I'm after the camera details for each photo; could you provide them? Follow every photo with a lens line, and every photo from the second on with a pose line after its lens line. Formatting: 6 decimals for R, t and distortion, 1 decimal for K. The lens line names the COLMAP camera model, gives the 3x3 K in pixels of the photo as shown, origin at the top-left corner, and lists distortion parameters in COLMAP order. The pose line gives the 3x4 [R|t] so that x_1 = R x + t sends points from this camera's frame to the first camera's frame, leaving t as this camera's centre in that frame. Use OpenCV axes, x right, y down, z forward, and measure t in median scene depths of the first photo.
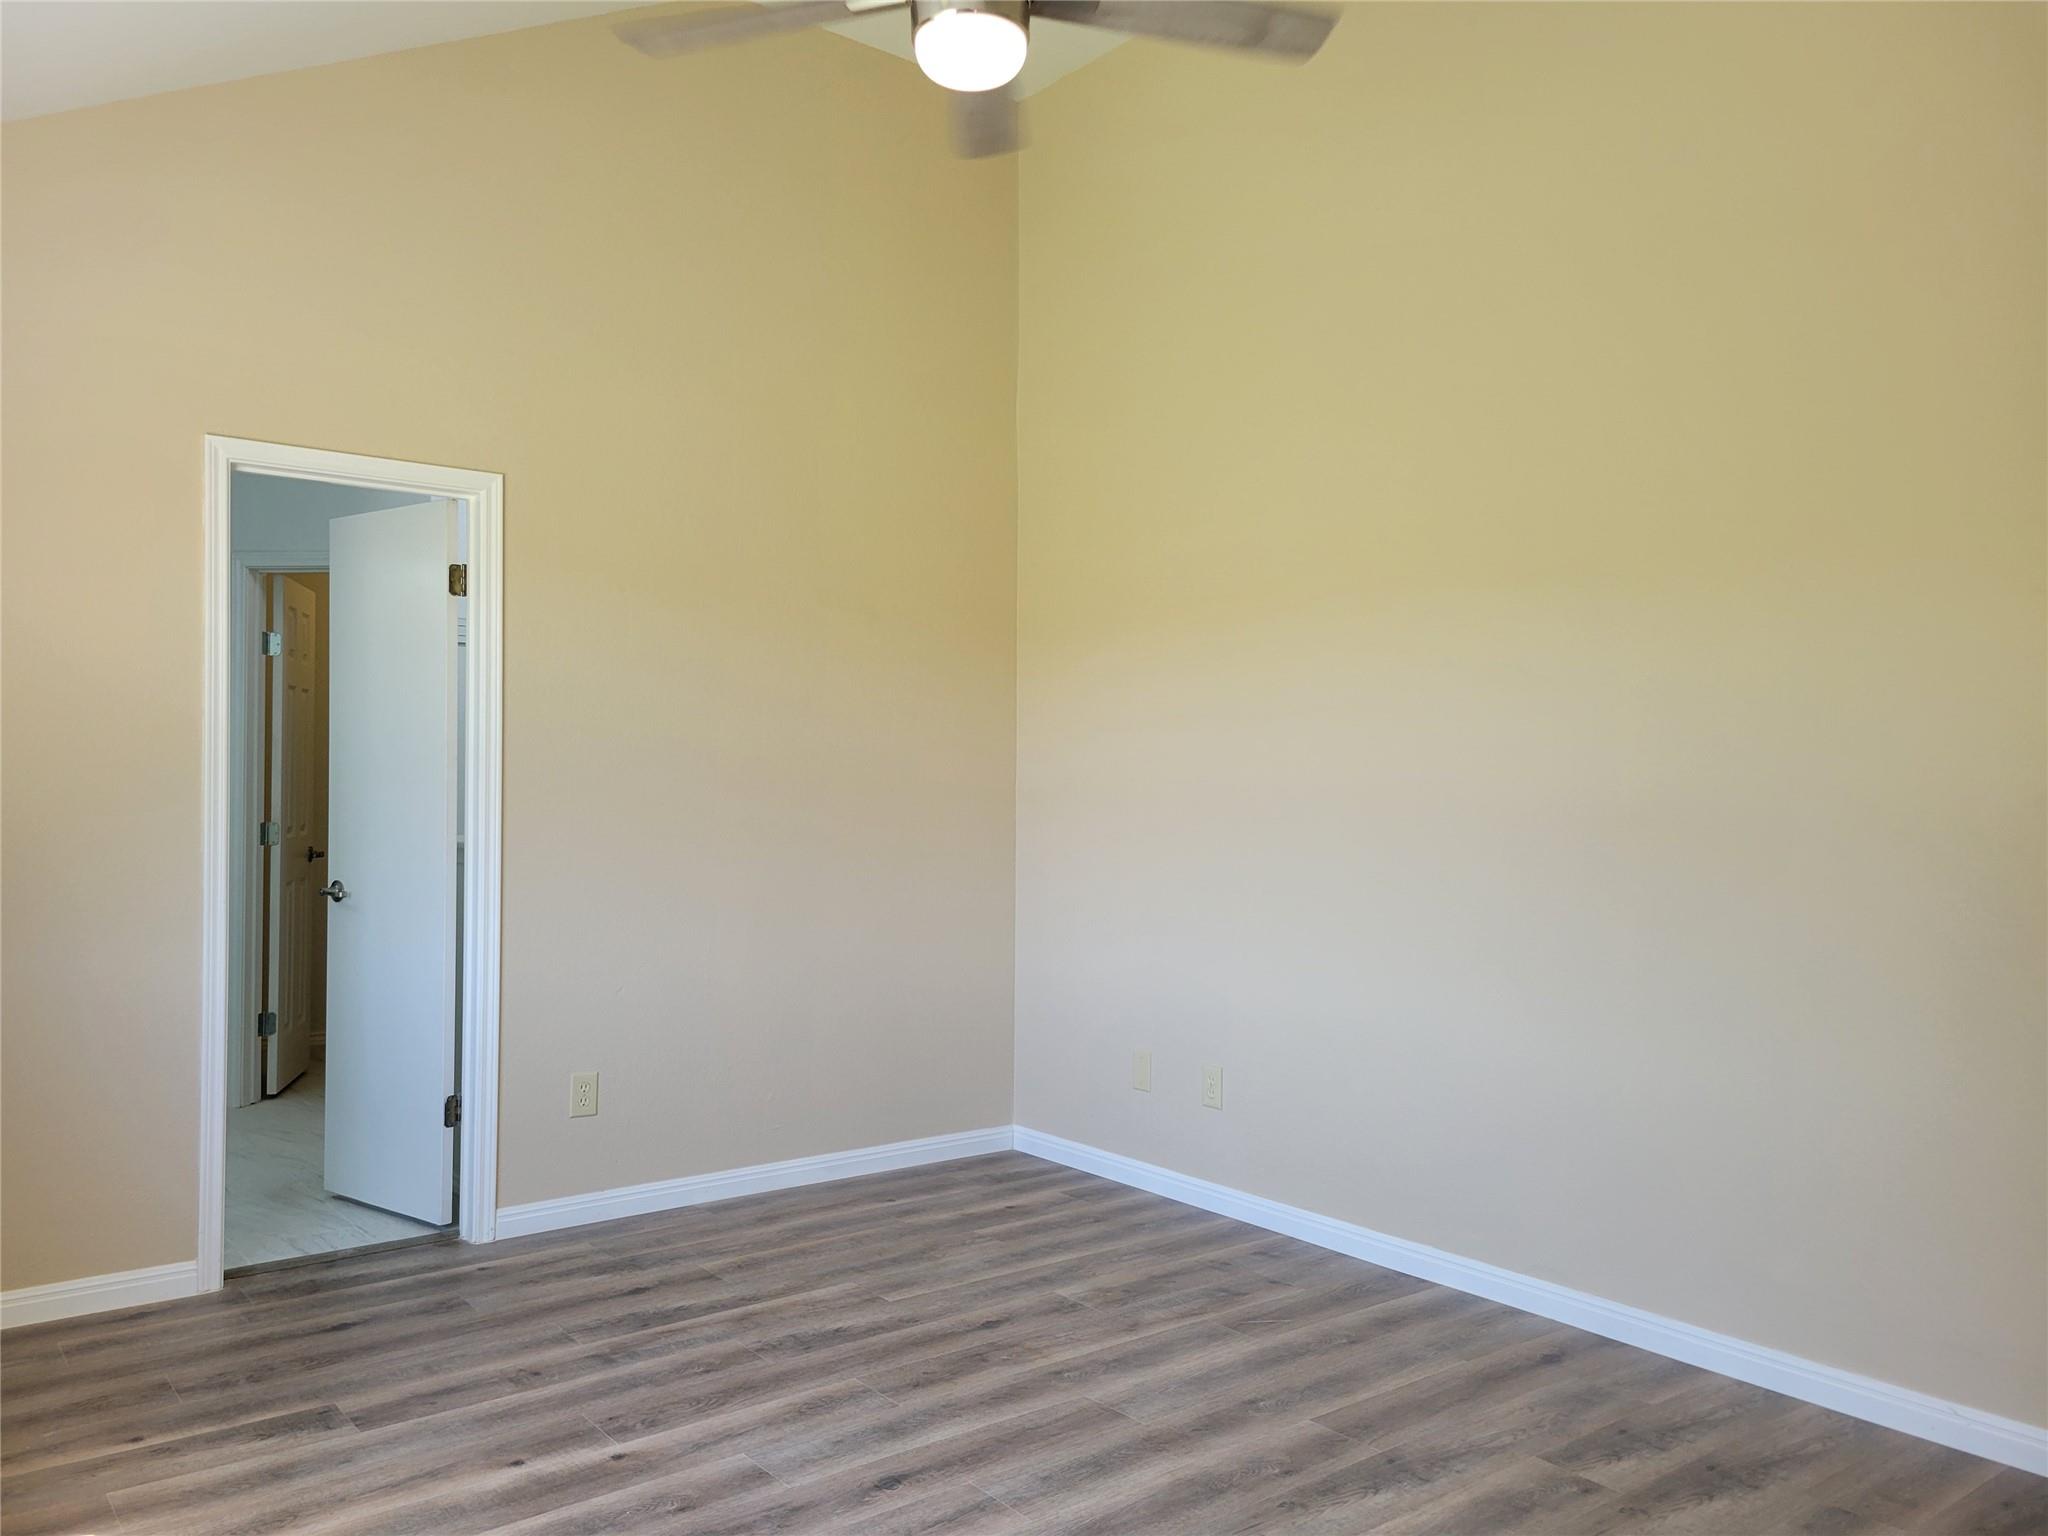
lens RADIAL K [[1515.2, 0, 1023.4], [0, 1515.2, 770.4], [0, 0, 1]] dist [0.042464, -0.024190]
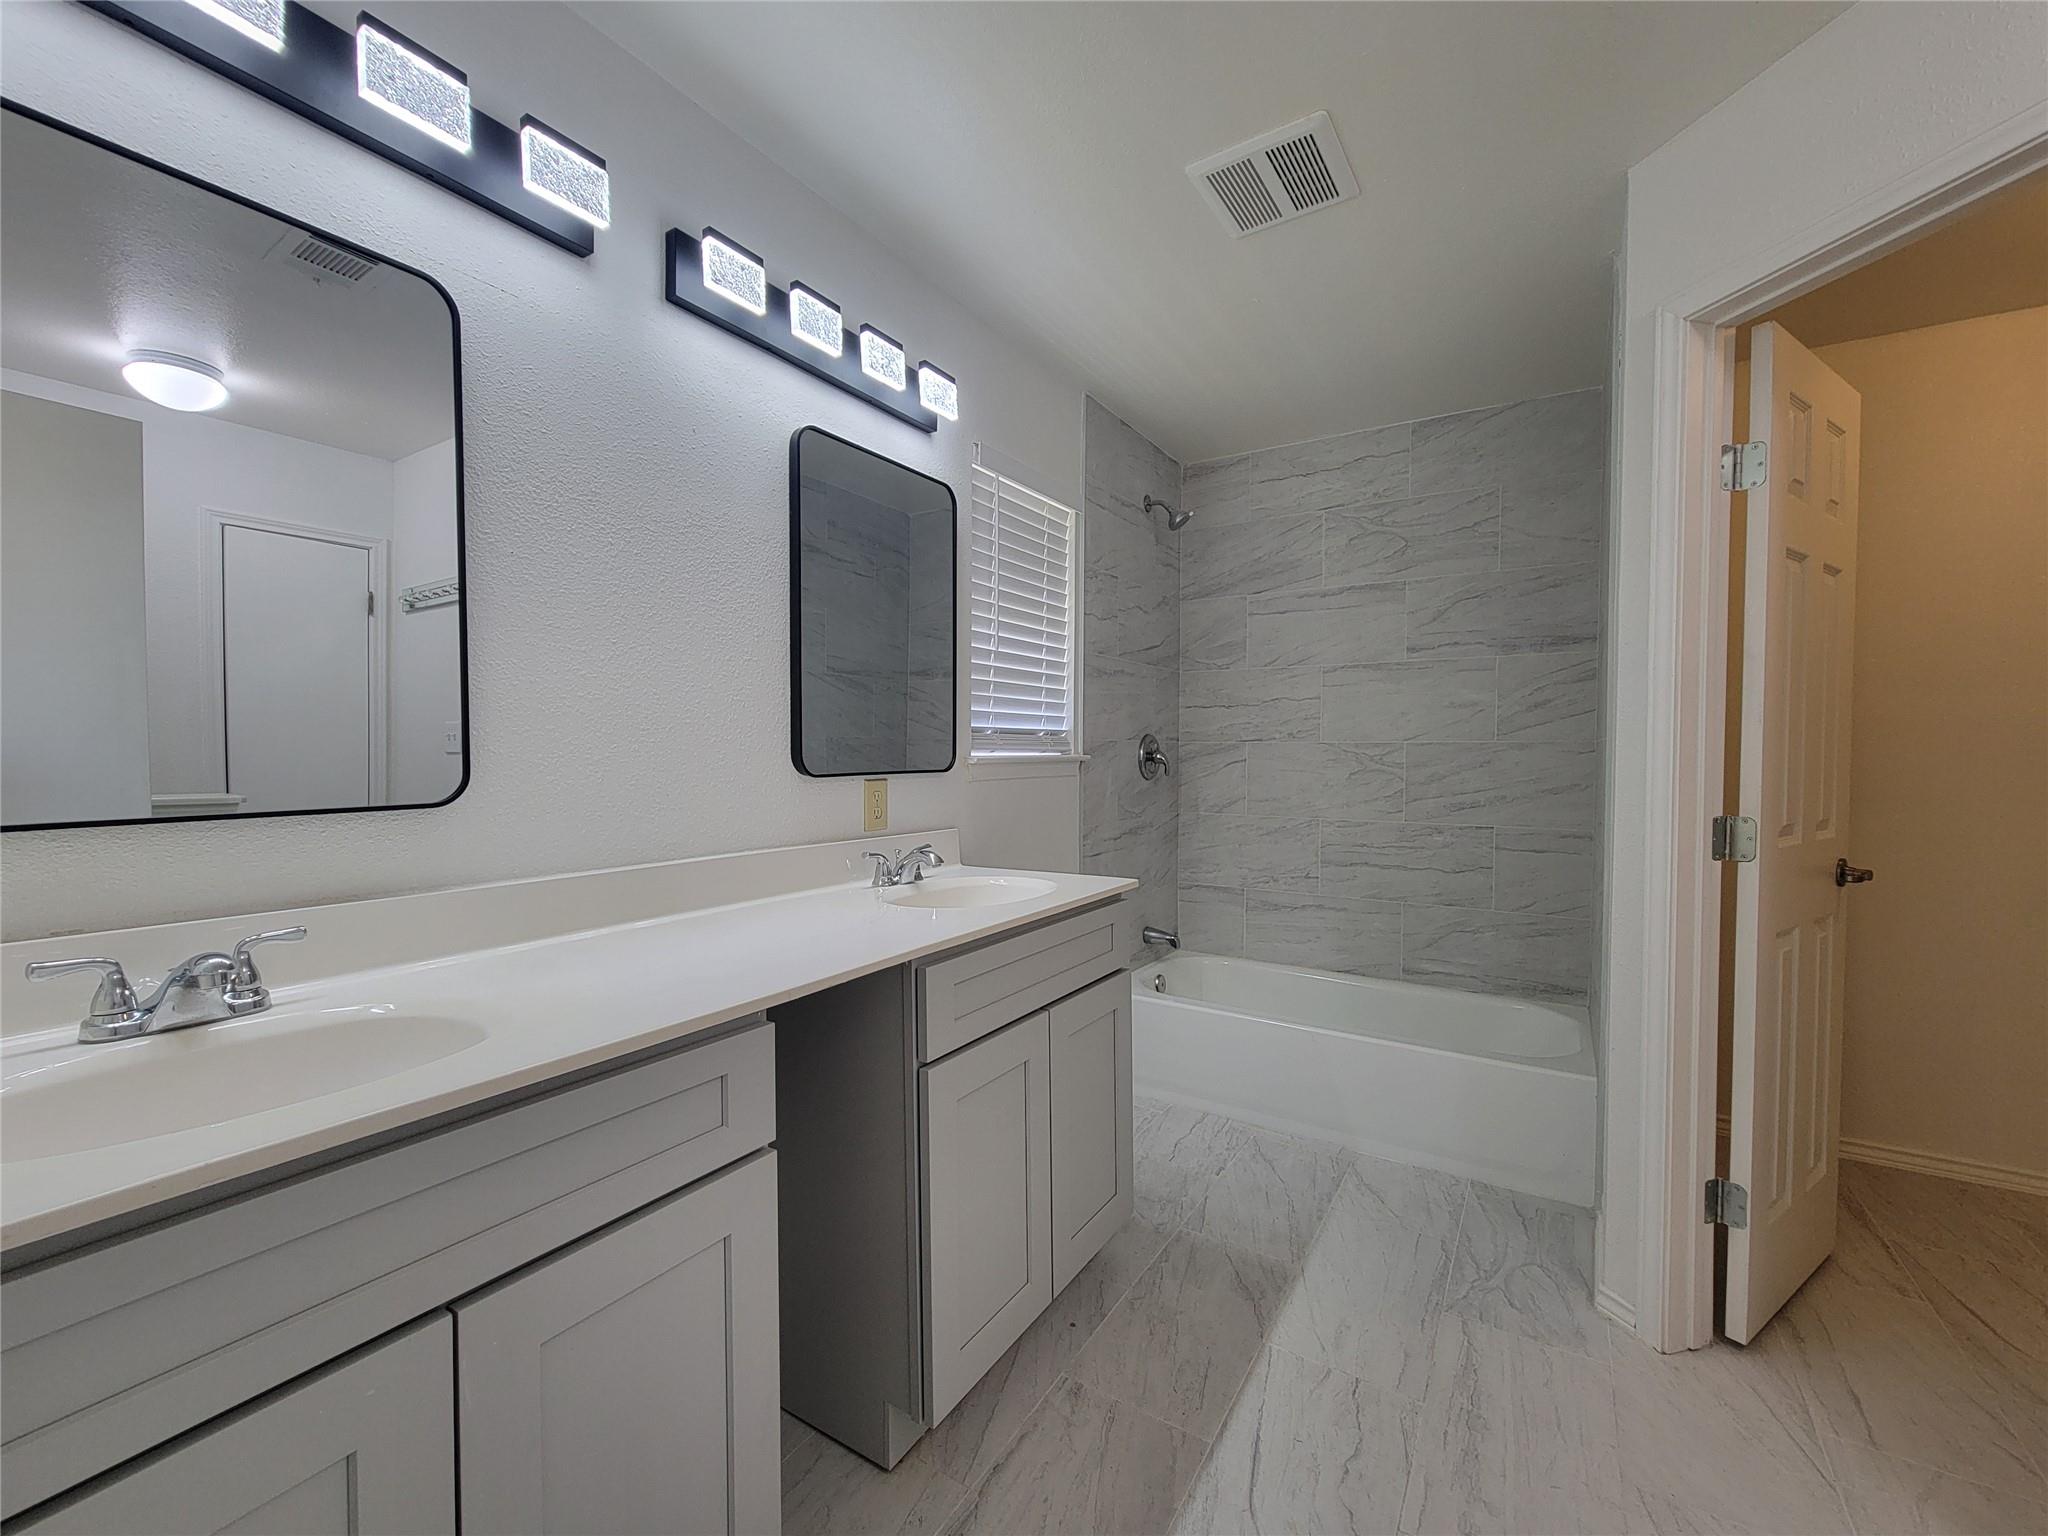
lens RADIAL K [[826.7, 0, 1024.4], [0, 826.7, 770.7], [0, 0, 1]] dist [0.008982, 0.000101]
pose [[0.338009, 0.019618, -0.940938, -0.305234], [0.004271, 0.999740, 0.022378, 0.010466], [0.941133, -0.011583, 0.337838, 0.669196]]
